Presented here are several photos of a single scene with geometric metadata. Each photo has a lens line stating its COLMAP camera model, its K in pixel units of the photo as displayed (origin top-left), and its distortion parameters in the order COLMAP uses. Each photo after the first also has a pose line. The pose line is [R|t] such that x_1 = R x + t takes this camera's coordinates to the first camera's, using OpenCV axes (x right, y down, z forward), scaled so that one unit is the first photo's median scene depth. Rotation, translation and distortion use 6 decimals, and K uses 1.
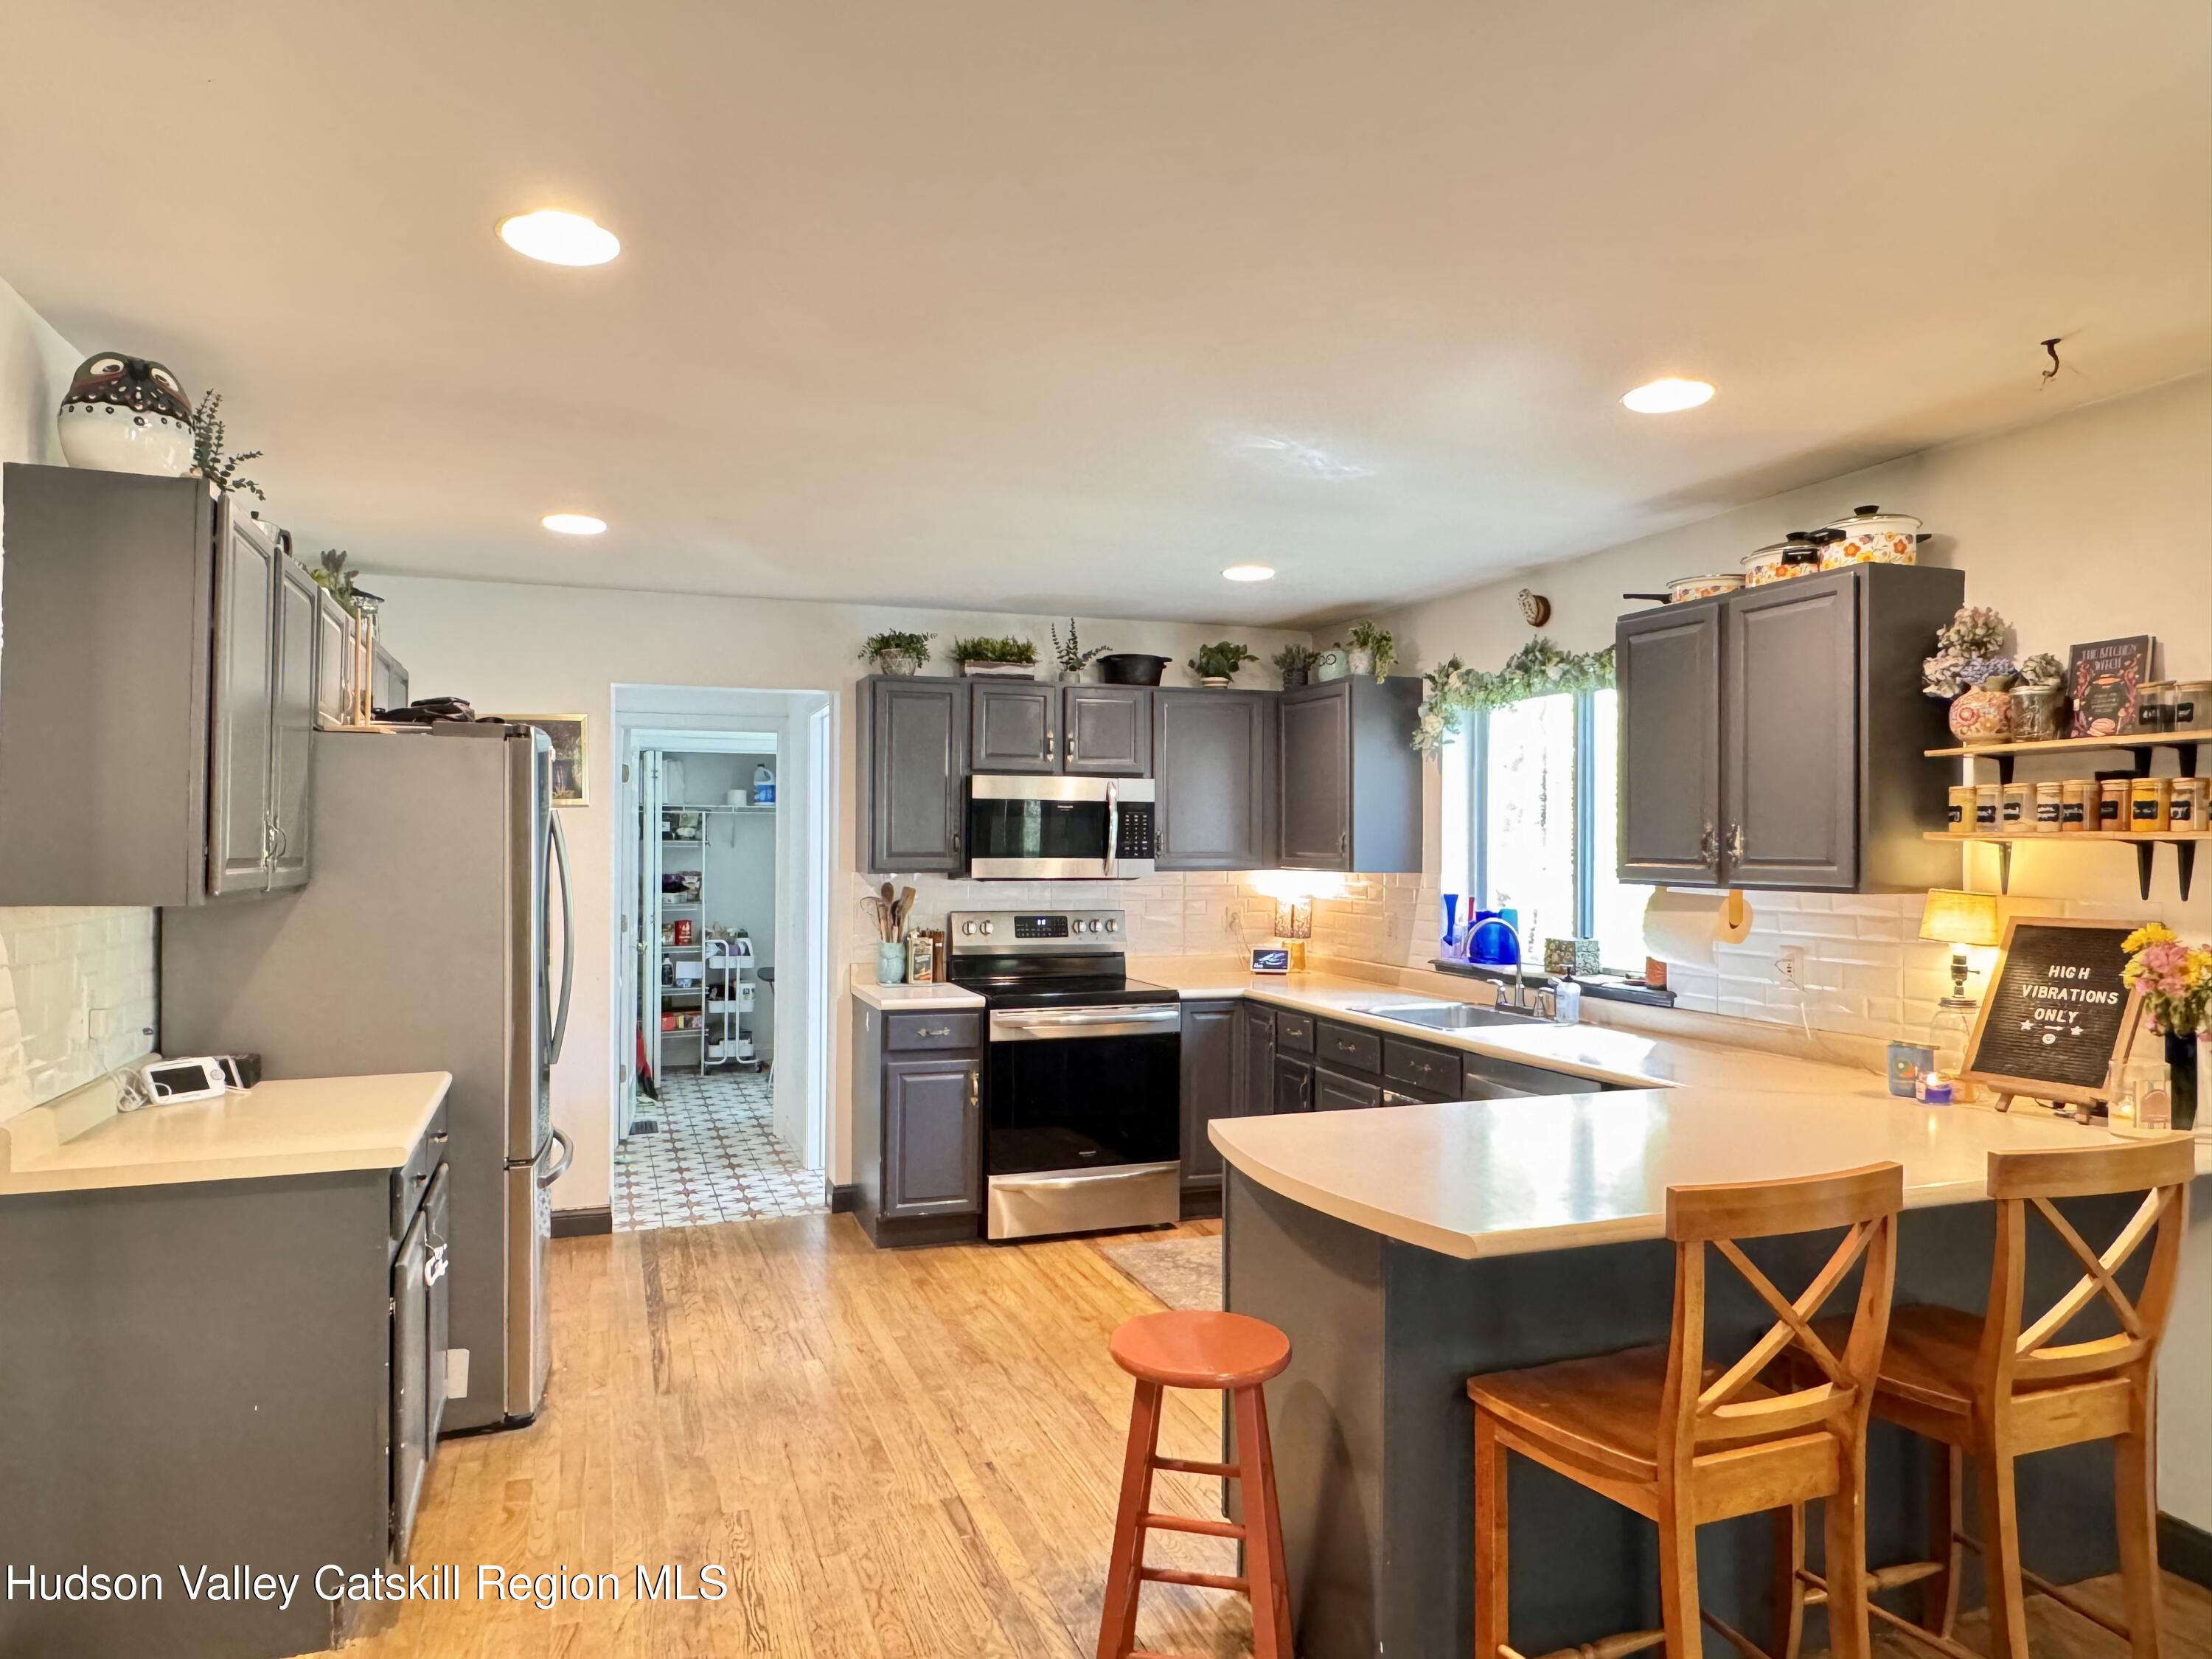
lens RADIAL K [[1412.3, 0, 1106.7], [0, 1412.3, 834.2], [0, 0, 1]] dist [-0.002309, 0.006101]
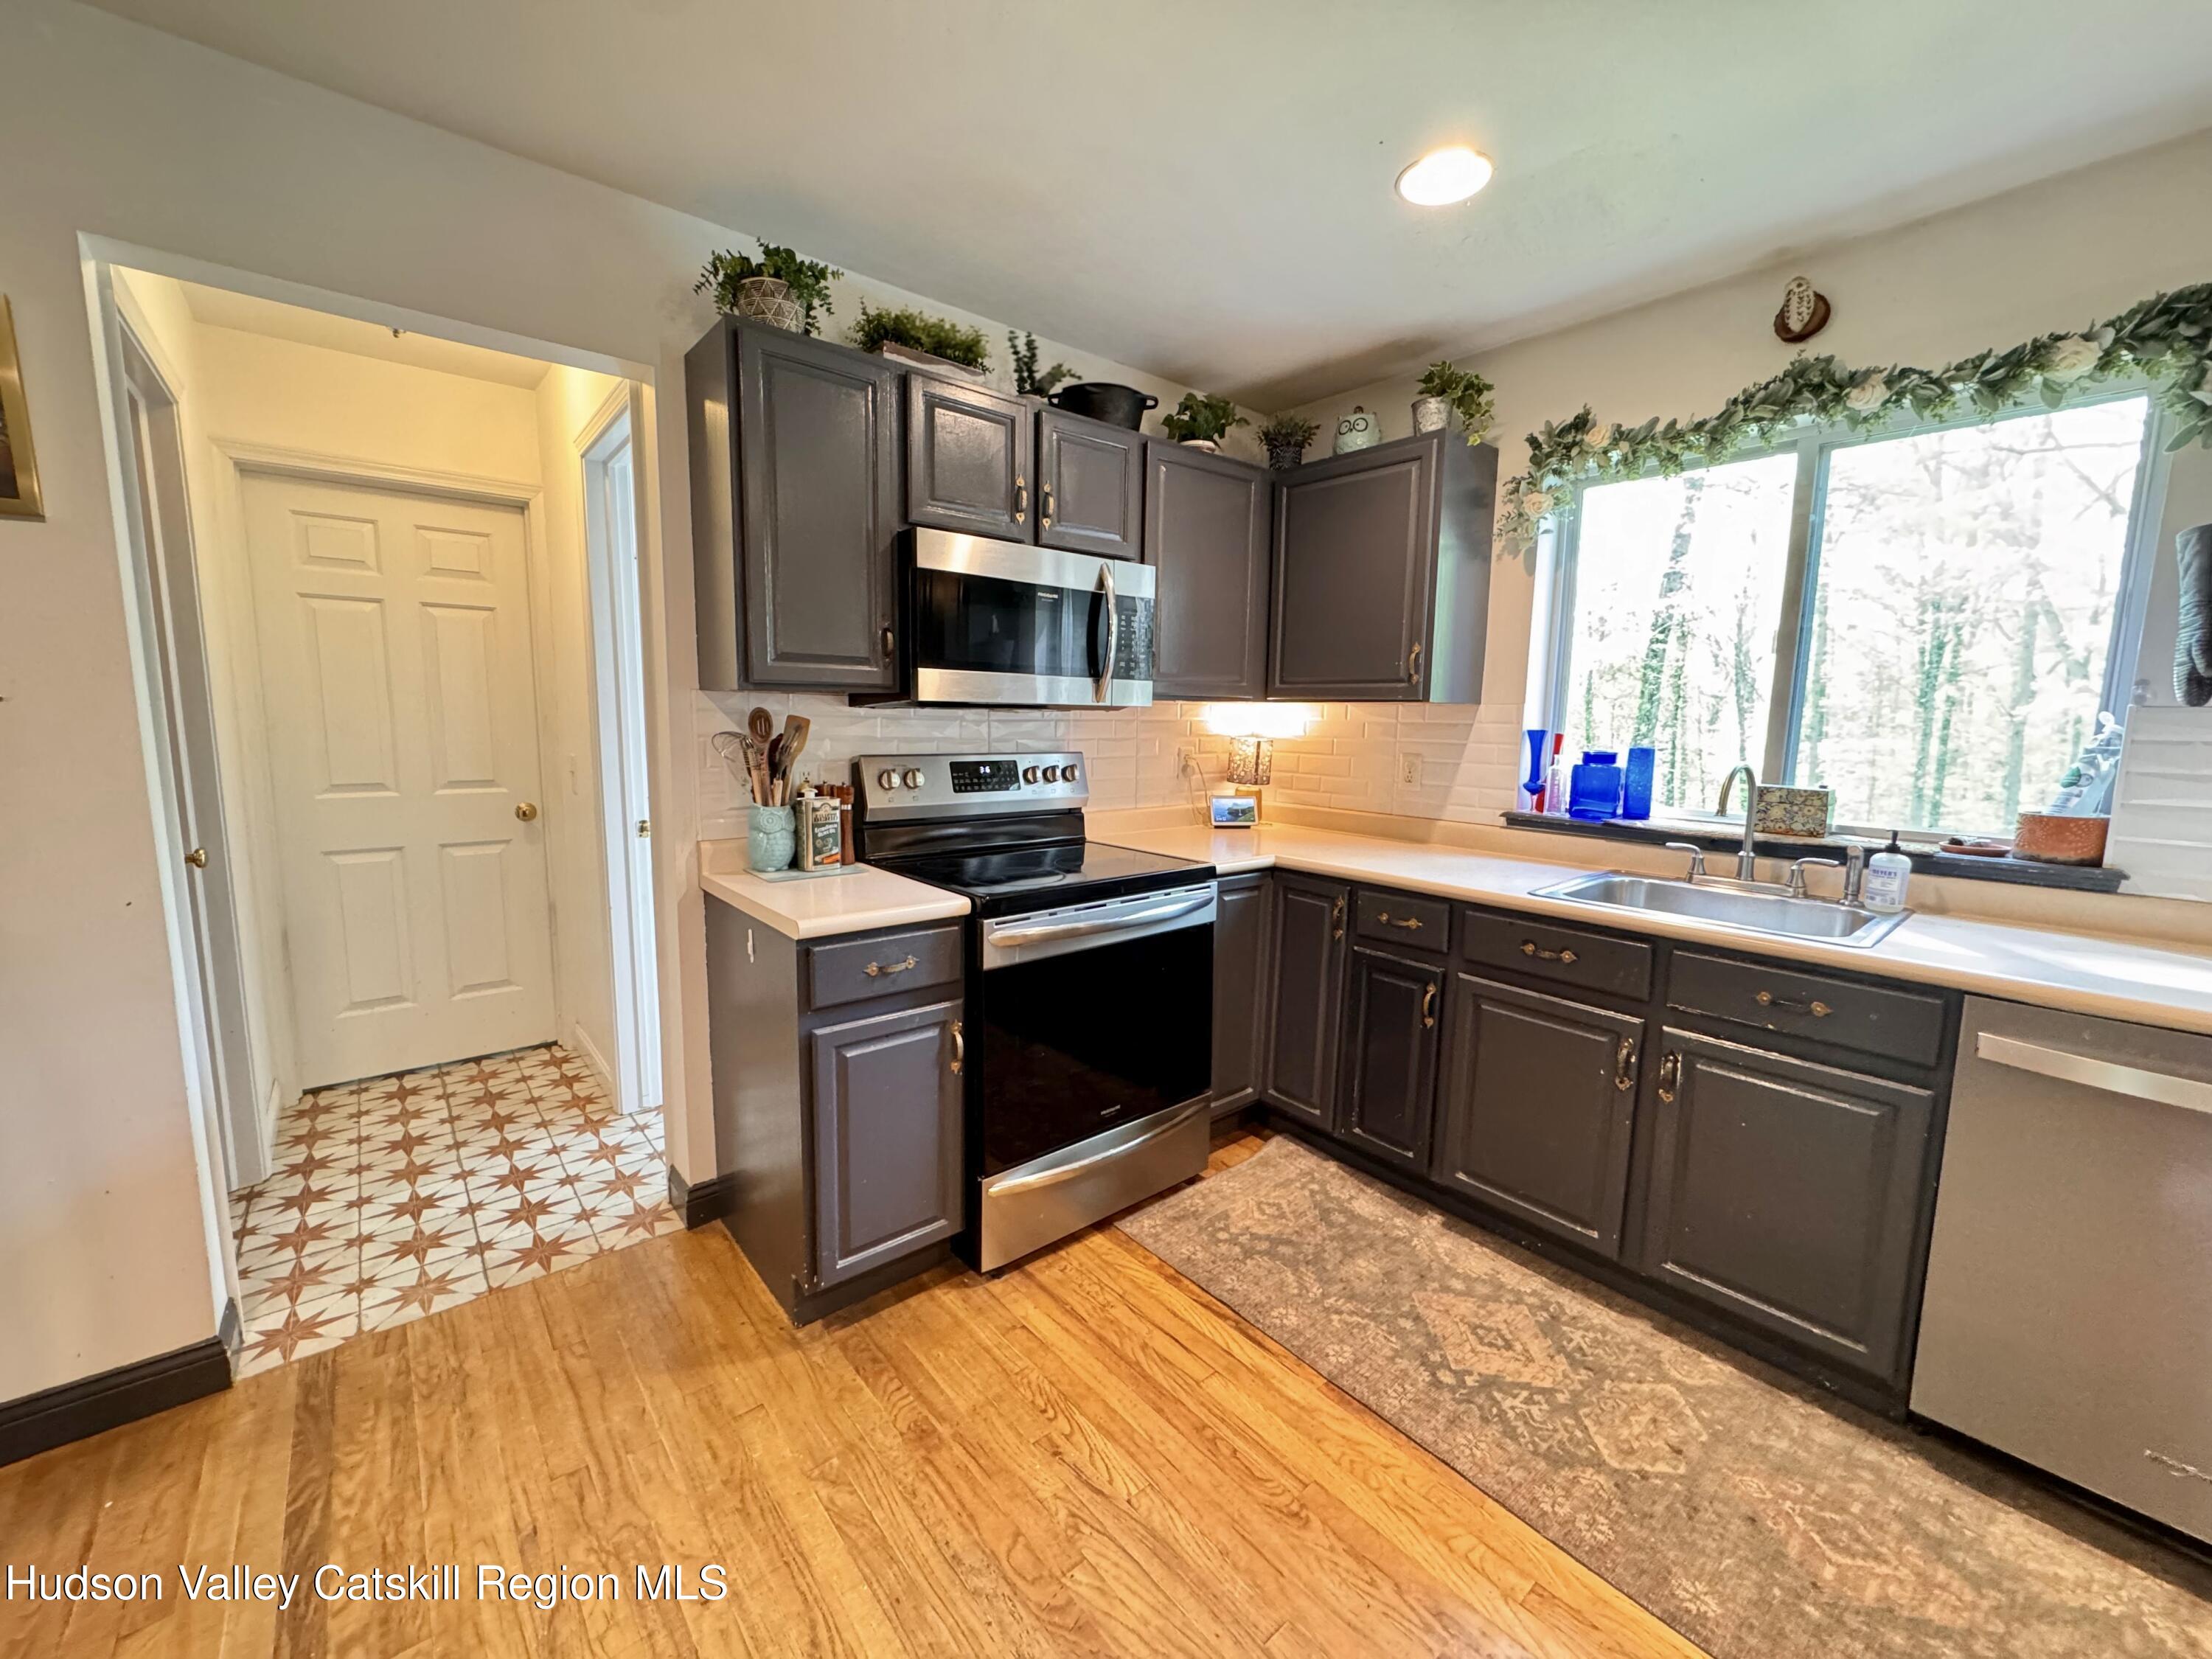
lens RADIAL K [[888.4, 0, 1110.3], [0, 888.4, 826.8], [0, 0, 1]] dist [-0.003255, 0.001186]
pose [[0.938223, -0.033196, 0.344435, -0.151592], [-0.014564, 0.990718, 0.135154, 0.032002], [-0.345725, -0.131821, 0.929031, 0.602744]]
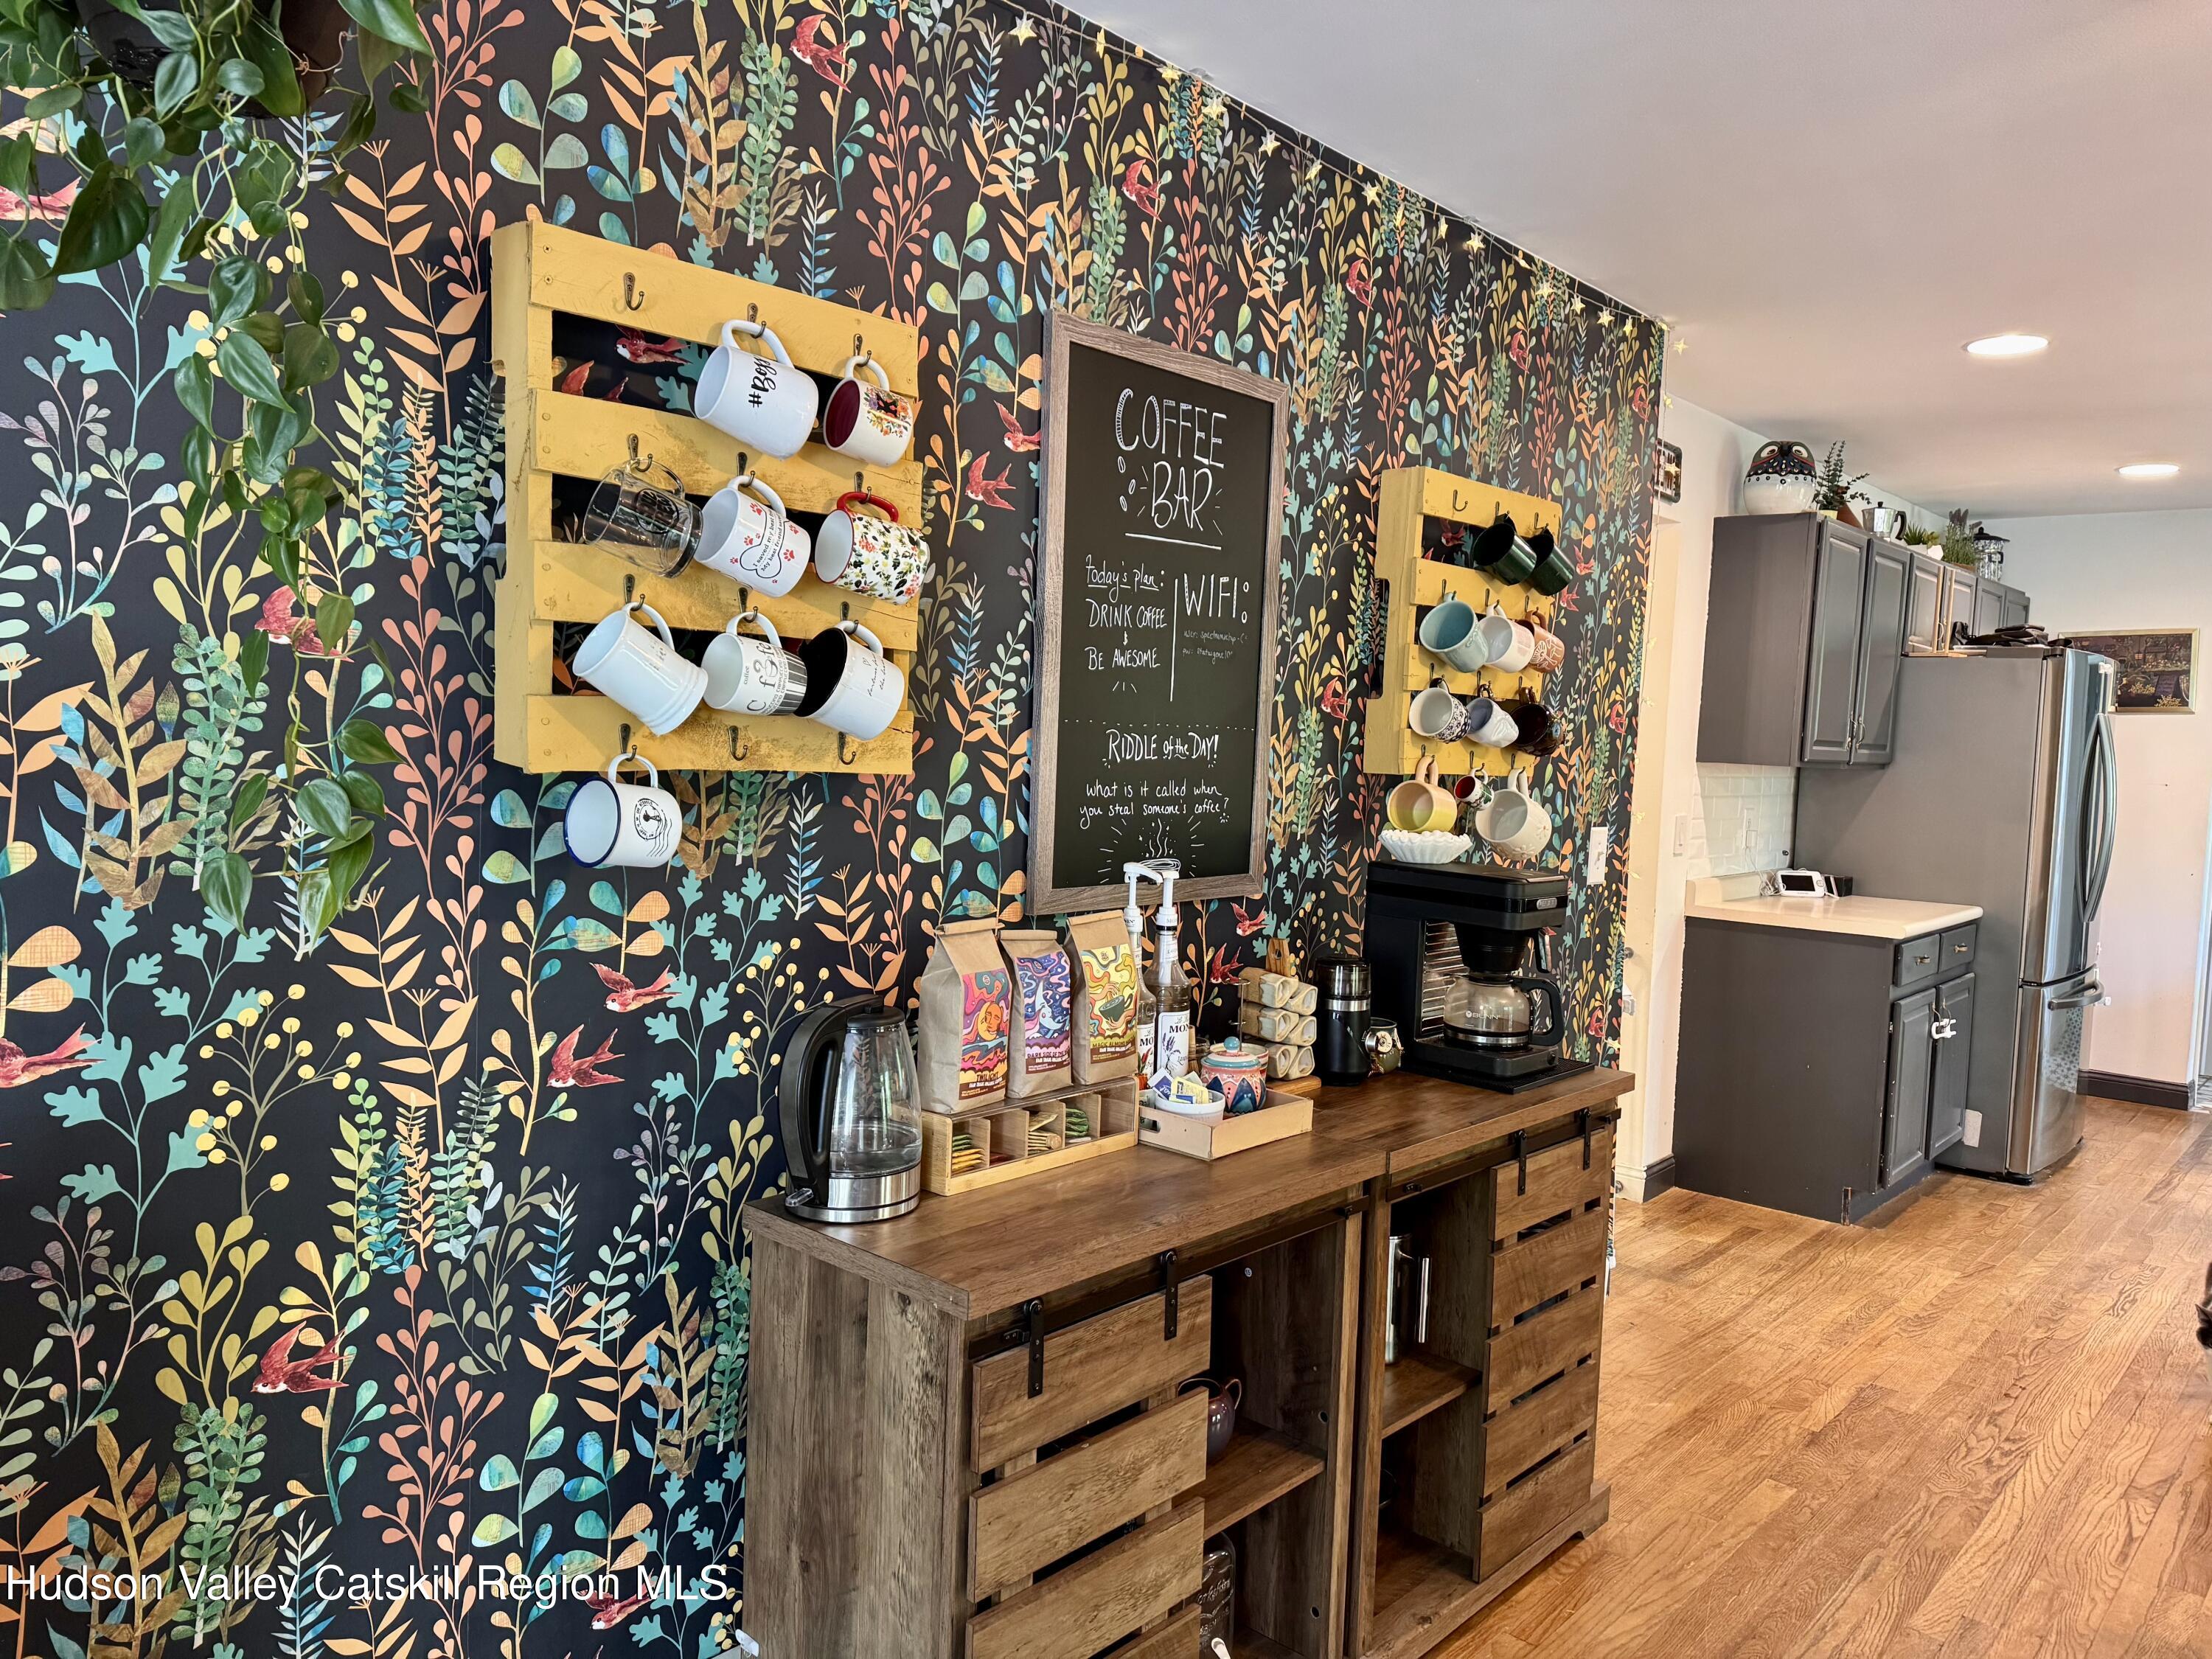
lens RADIAL K [[1563.4, 0, 1104.0], [0, 1563.4, 834.4], [0, 0, 1]] dist [0.002839, -0.001094]
pose [[0.471785, 0.075750, -0.878454, 0.363930], [-0.027915, 0.997086, 0.070988, 0.012685], [0.881272, -0.008969, 0.472525, -0.363342]]
